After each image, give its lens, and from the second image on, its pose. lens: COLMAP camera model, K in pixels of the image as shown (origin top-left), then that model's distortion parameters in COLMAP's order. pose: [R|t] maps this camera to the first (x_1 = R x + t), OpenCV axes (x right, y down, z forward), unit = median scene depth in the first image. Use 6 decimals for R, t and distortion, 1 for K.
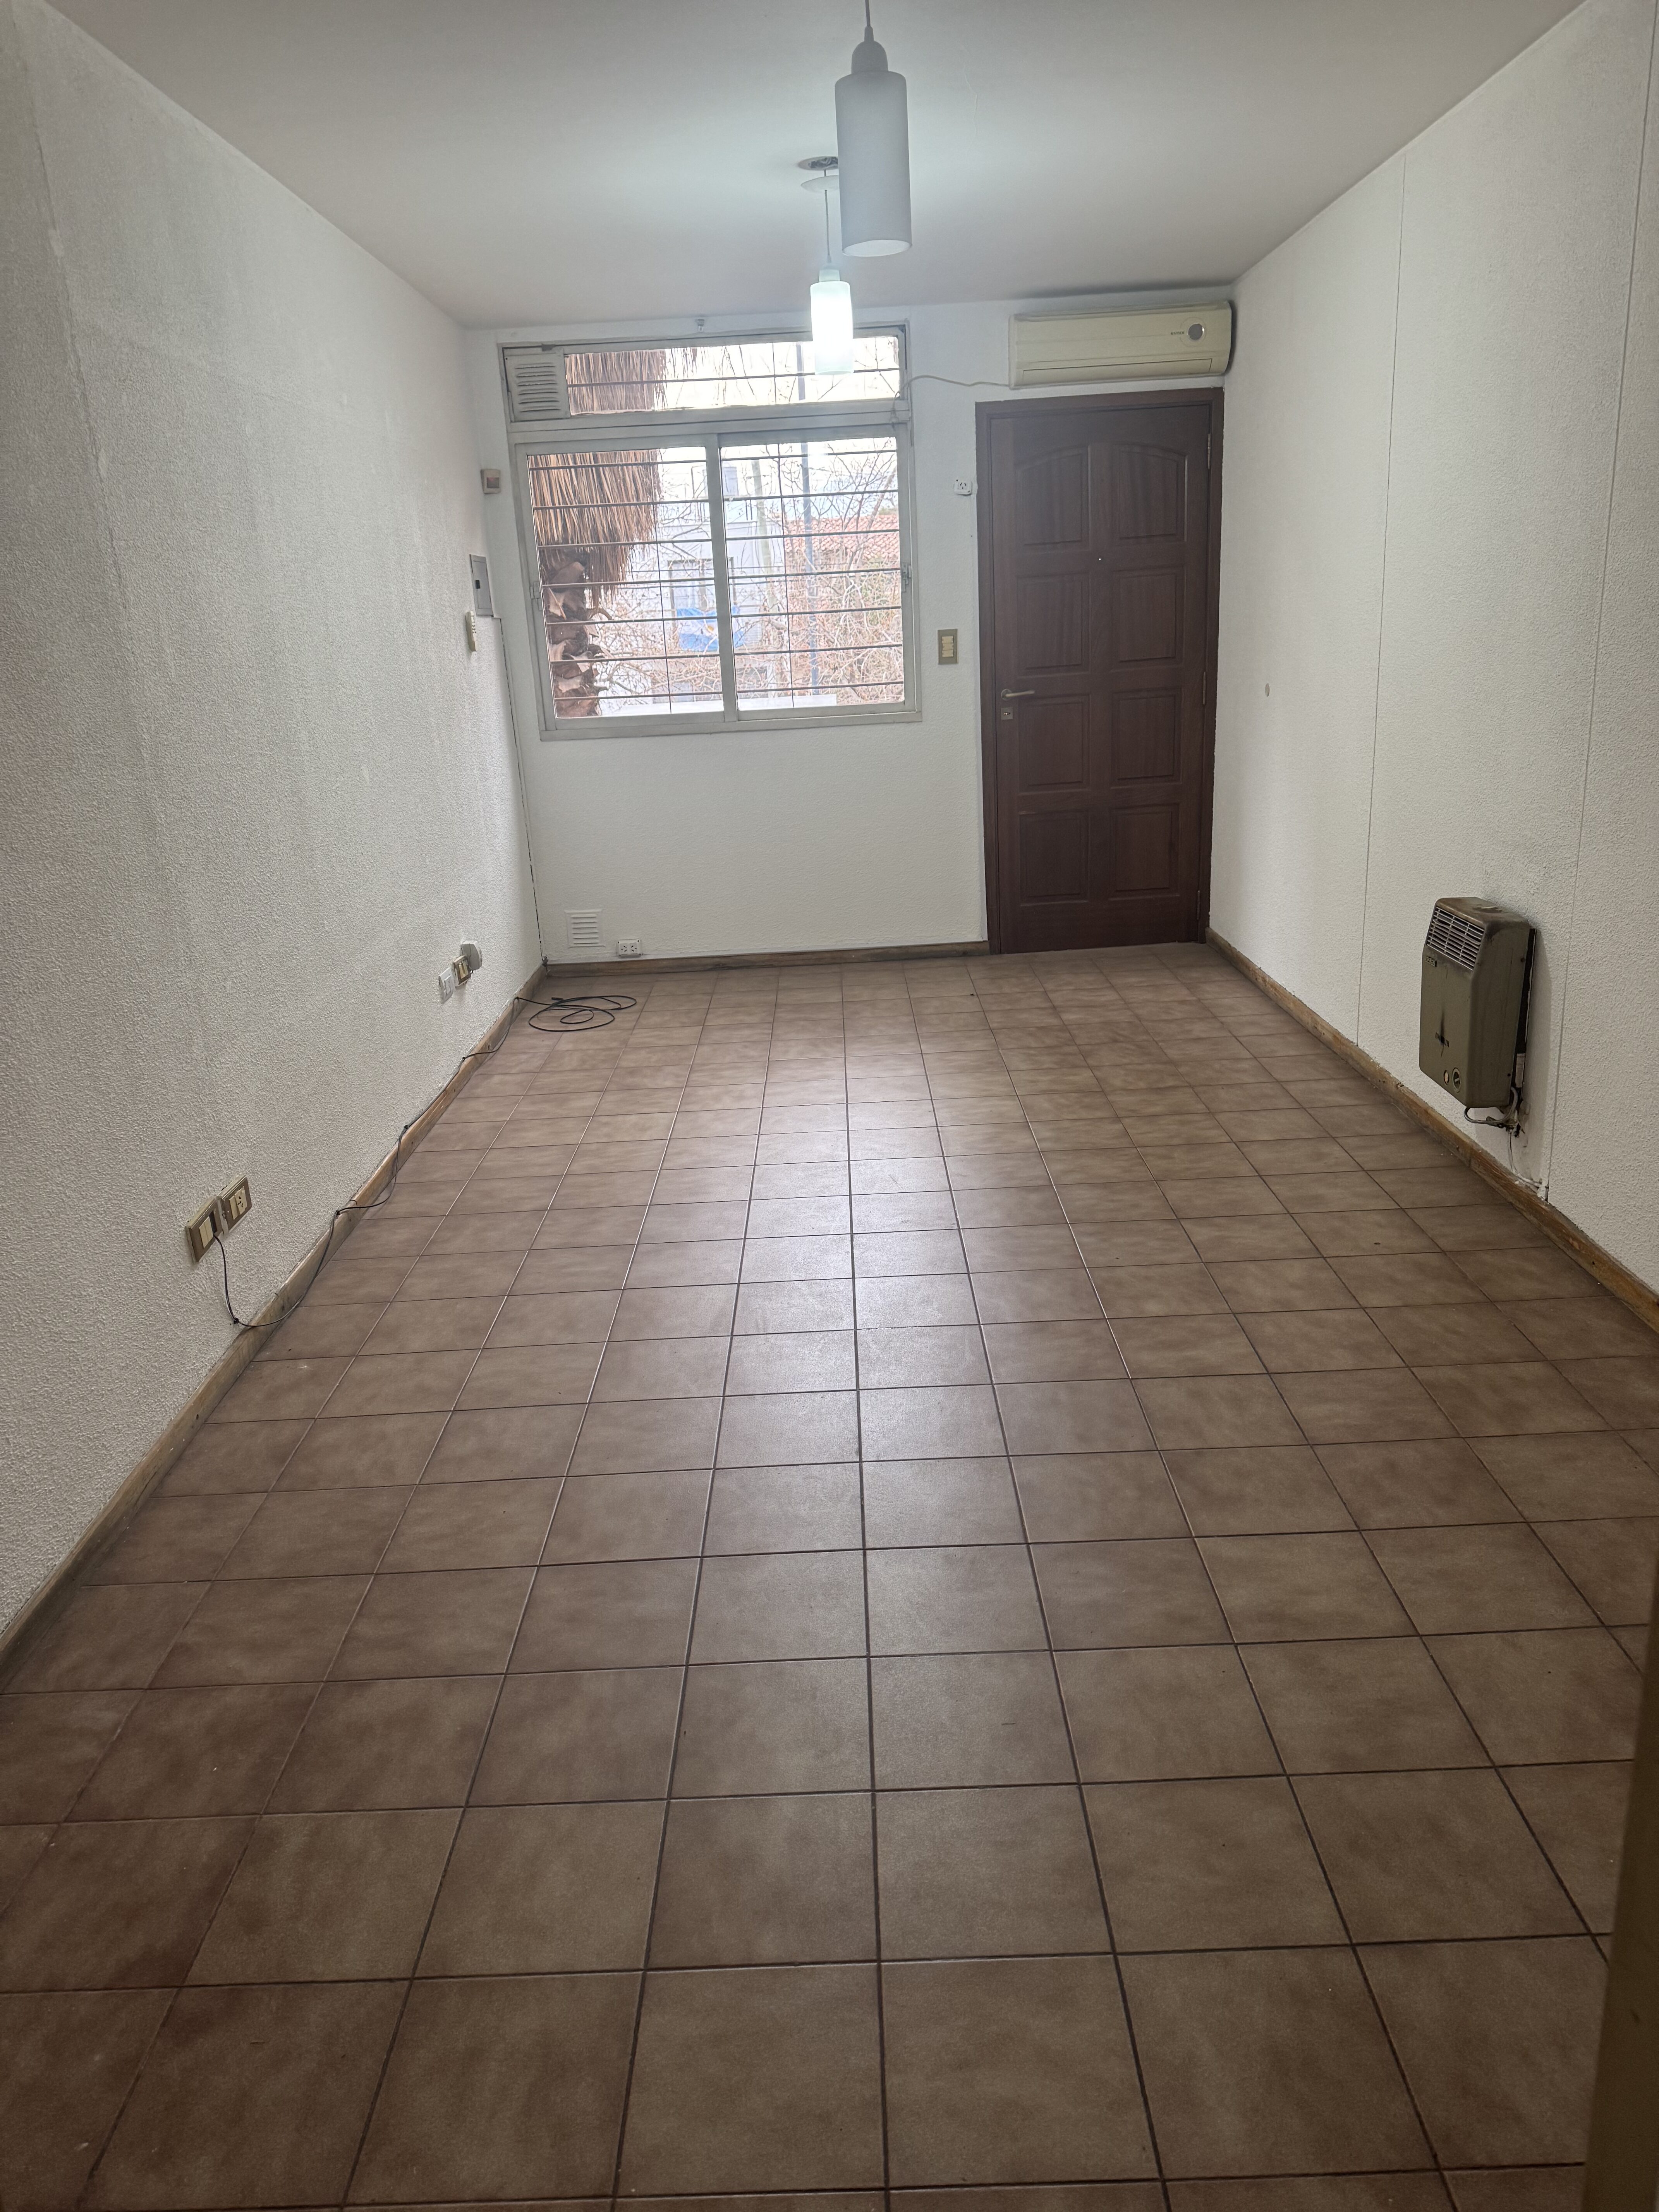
lens RADIAL K [[1566.0, 0, 826.2], [0, 1566.0, 1106.8], [0, 0, 1]] dist [0.113901, -0.156136]
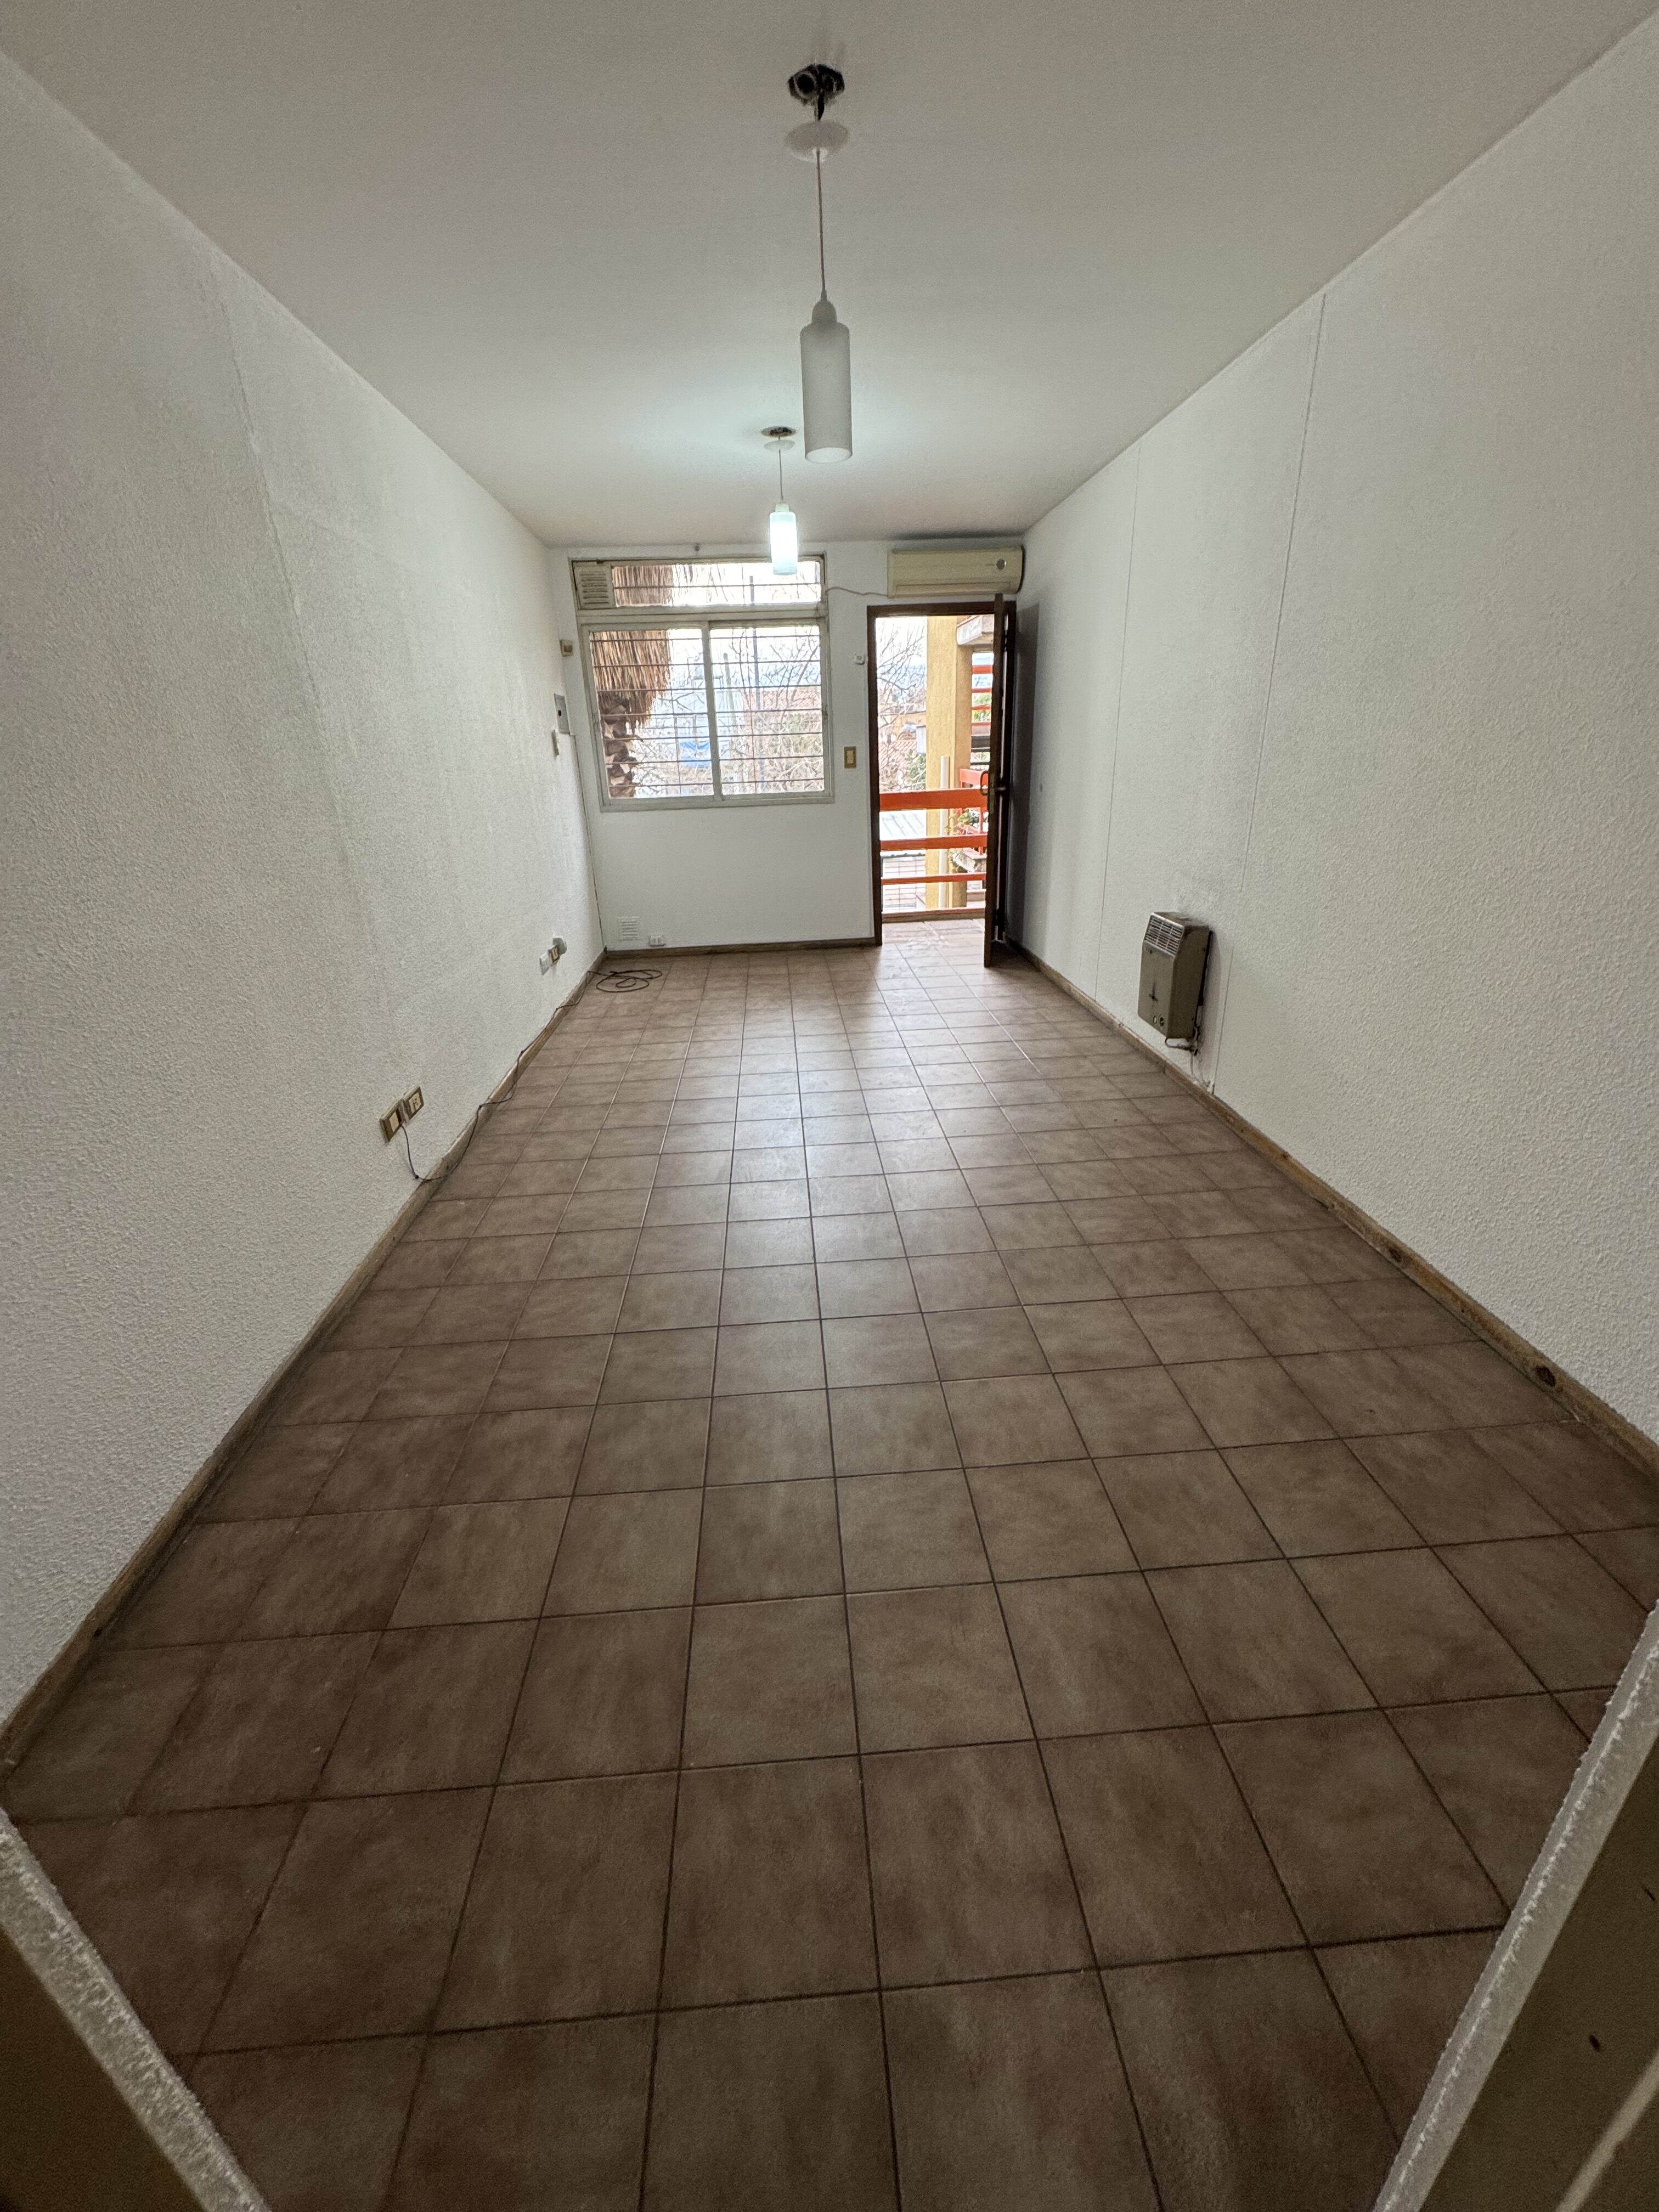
lens RADIAL K [[878.1, 0, 827.7], [0, 878.1, 1107.7], [0, 0, 1]] dist [-0.001798, -0.000075]
pose [[0.997605, -0.009430, 0.068527, -0.025265], [0.003710, 0.996532, 0.083126, -0.006303], [-0.069073, -0.082672, 0.994180, 0.125267]]
